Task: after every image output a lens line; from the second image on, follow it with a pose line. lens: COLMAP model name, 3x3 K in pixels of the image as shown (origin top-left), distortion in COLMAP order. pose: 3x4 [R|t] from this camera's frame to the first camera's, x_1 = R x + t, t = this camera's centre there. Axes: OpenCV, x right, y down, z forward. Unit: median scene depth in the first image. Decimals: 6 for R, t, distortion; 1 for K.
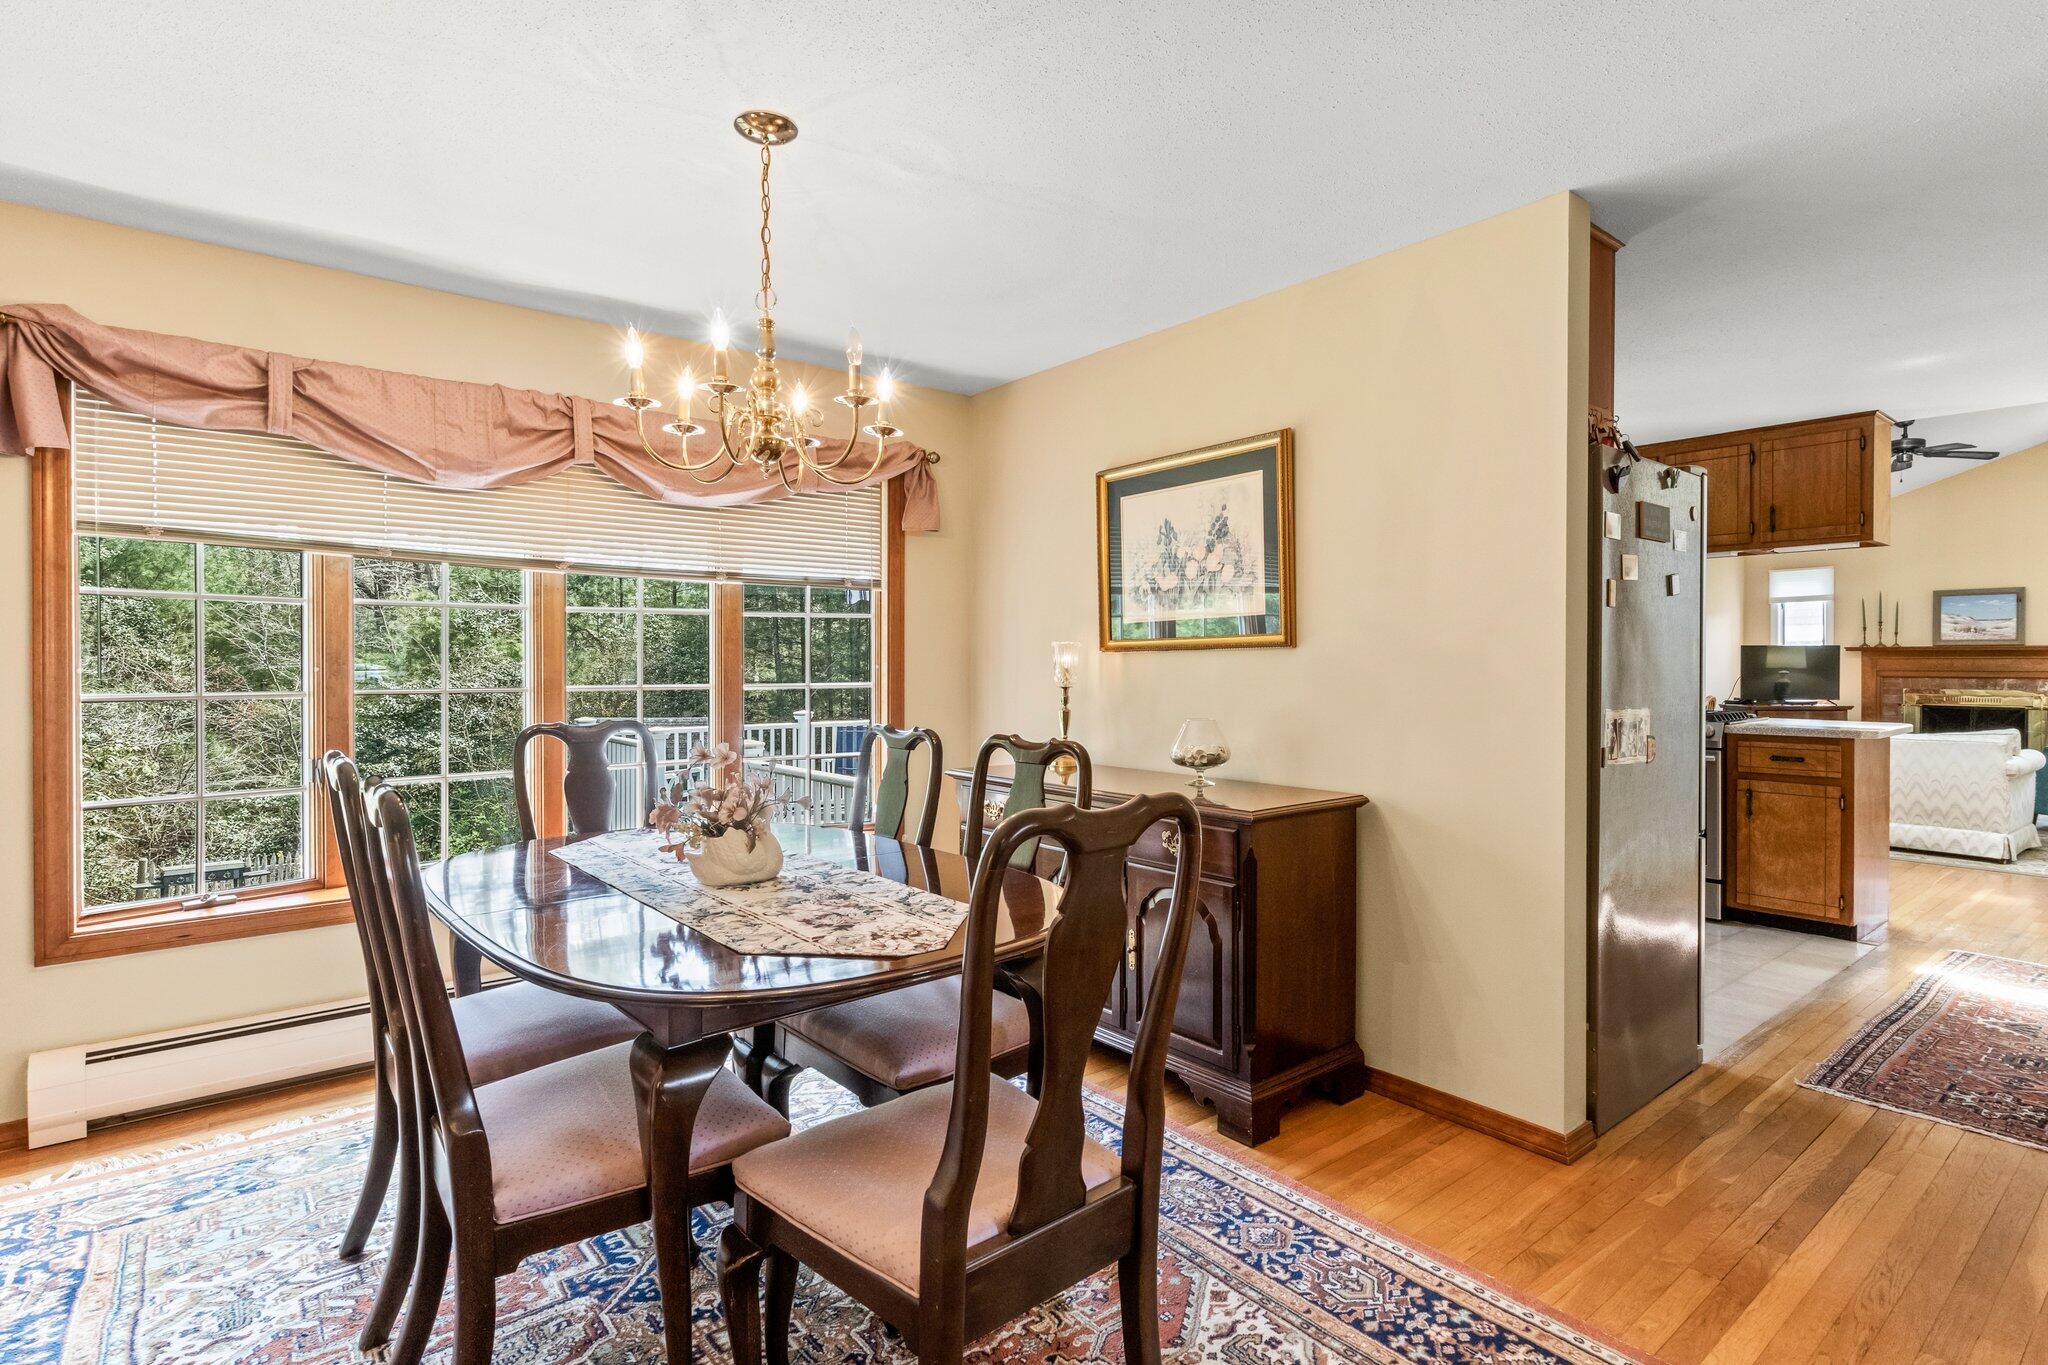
lens RADIAL K [[1023.4, 0, 1014.5], [0, 1023.4, 667.0], [0, 0, 1]] dist [0.003991, -0.001989]
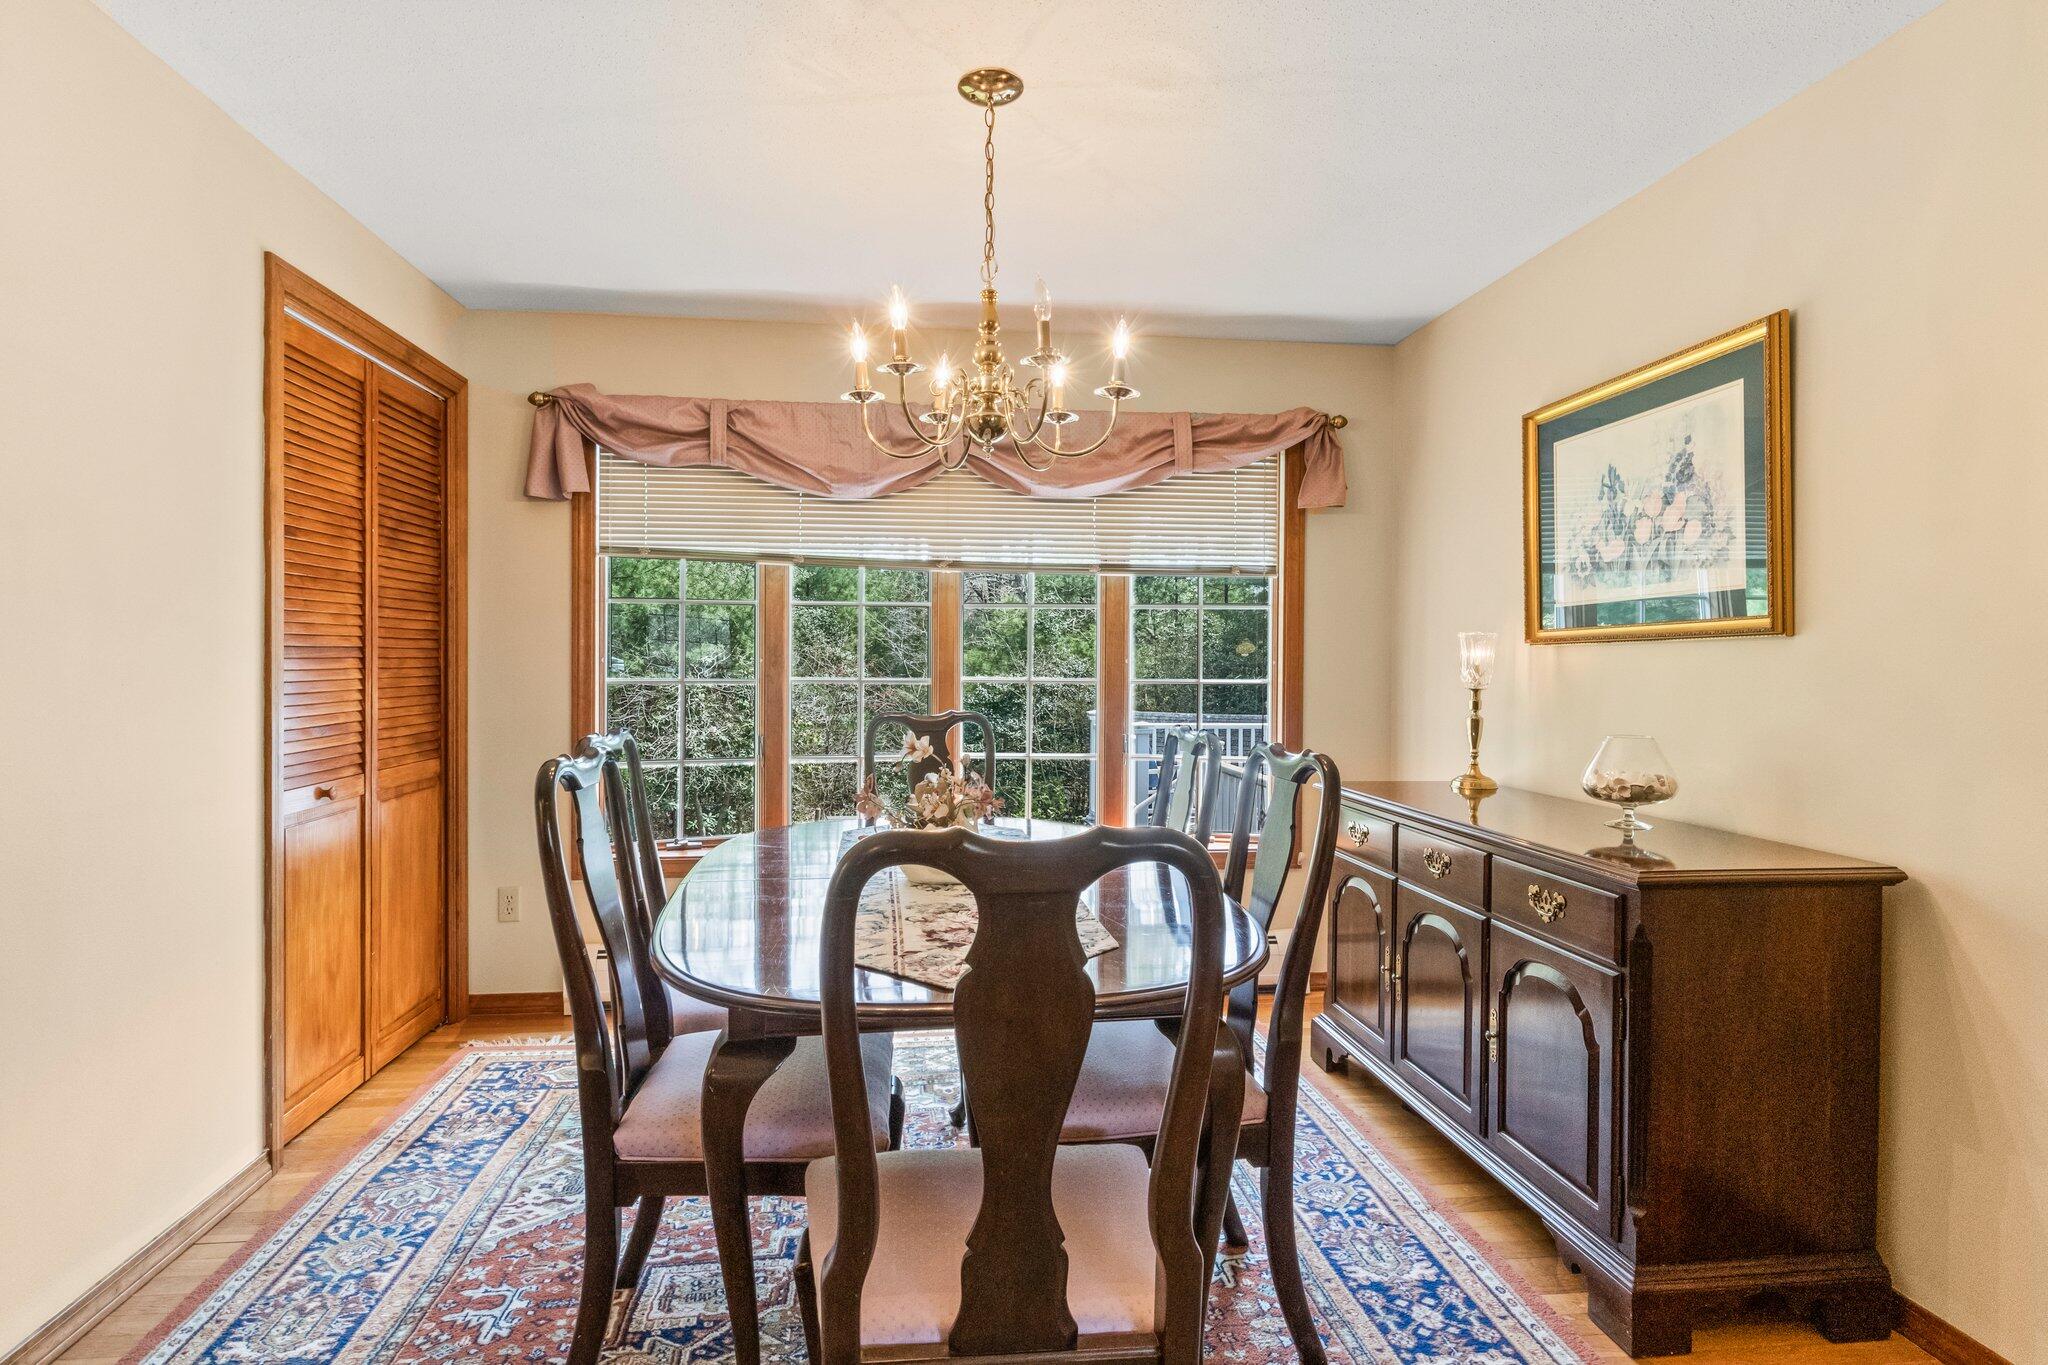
lens RADIAL K [[1023.4, 0, 988.8], [0, 1023.4, 668.7], [0, 0, 1]] dist [0.003991, -0.001989]
pose [[0.838371, 0.010251, -0.545004, 0.191295], [-0.008366, 0.999947, 0.005938, 0.002666], [0.545036, -0.000419, 0.838412, 0.144359]]
